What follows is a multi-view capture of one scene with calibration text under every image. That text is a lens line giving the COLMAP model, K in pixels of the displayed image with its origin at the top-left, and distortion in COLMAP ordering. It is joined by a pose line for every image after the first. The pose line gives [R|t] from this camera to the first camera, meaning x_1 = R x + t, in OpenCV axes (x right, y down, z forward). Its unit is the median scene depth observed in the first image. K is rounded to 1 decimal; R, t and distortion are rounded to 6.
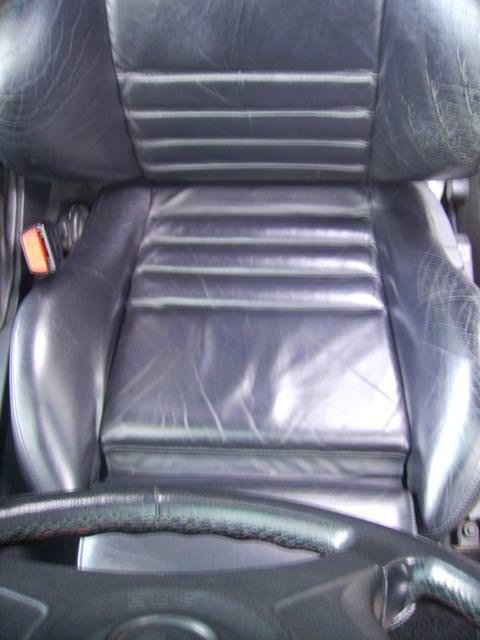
lens RADIAL K [[665.5, 0, 238.6], [0, 665.5, 321.2], [0, 0, 1]] dist [-0.143876, 0.115015]
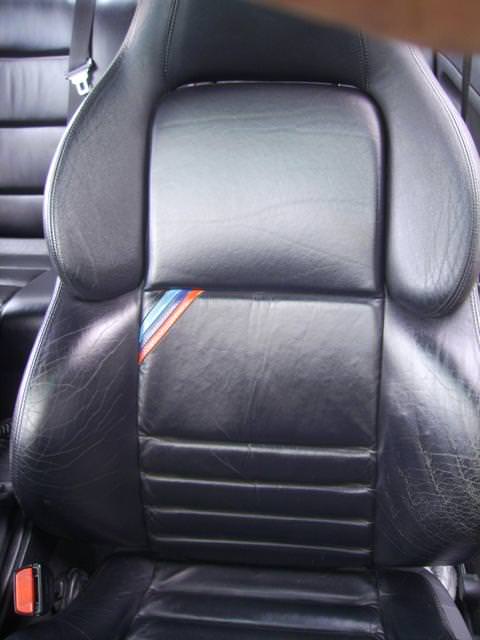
lens RADIAL K [[665.5, 0, 238.6], [0, 665.5, 321.2], [0, 0, 1]] dist [-0.143876, 0.115015]
pose [[0.996091, 0.059897, -0.064927, 0.041659], [-0.087702, 0.758482, -0.645766, 0.177646], [0.010566, 0.648935, 0.760770, 0.020353]]
